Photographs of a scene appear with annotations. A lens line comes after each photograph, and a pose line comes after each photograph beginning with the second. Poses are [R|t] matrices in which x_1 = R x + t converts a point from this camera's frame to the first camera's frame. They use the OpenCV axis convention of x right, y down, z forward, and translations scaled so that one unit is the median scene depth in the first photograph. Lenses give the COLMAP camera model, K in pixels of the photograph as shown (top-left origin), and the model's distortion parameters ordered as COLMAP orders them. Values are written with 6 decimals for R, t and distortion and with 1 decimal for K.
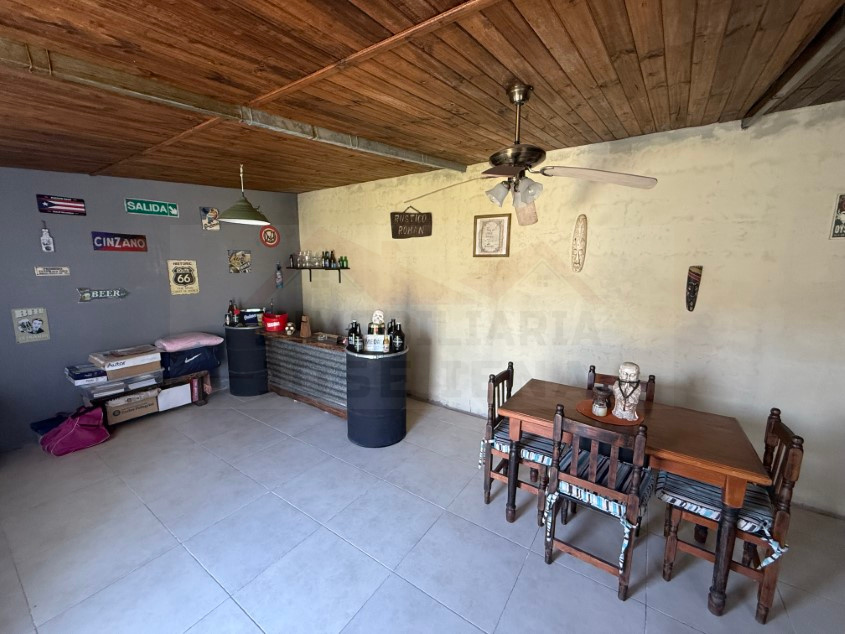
lens RADIAL K [[336.7, 0, 422.4], [0, 336.7, 315.9], [0, 0, 1]] dist [-0.000438, -0.000204]
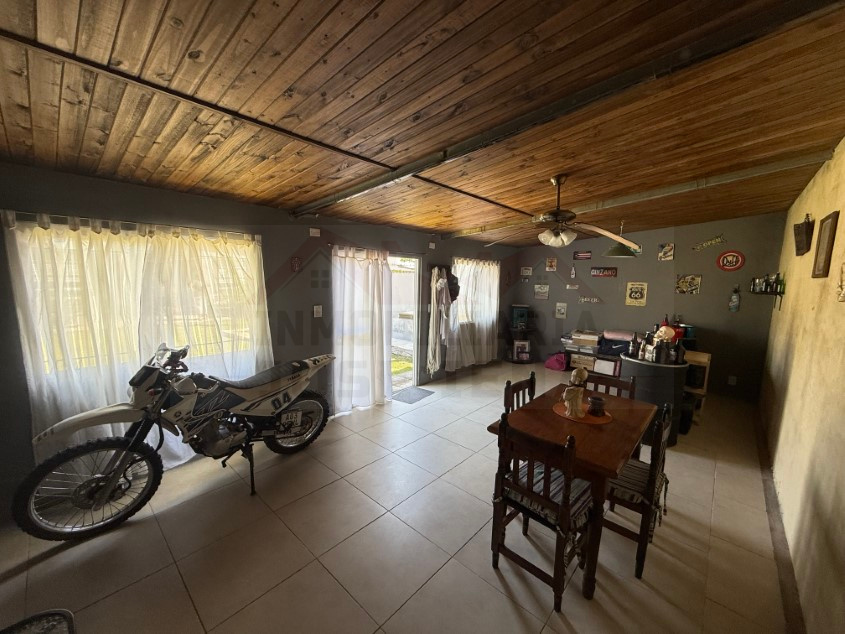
lens RADIAL K [[336.7, 0, 421.4], [0, 336.7, 320.0], [0, 0, 1]] dist [-0.000438, -0.000204]
pose [[-0.134303, 0.113584, -0.984409, 0.897966], [-0.174121, 0.975248, 0.136282, -0.042246], [0.975523, 0.189710, -0.111201, 0.278223]]
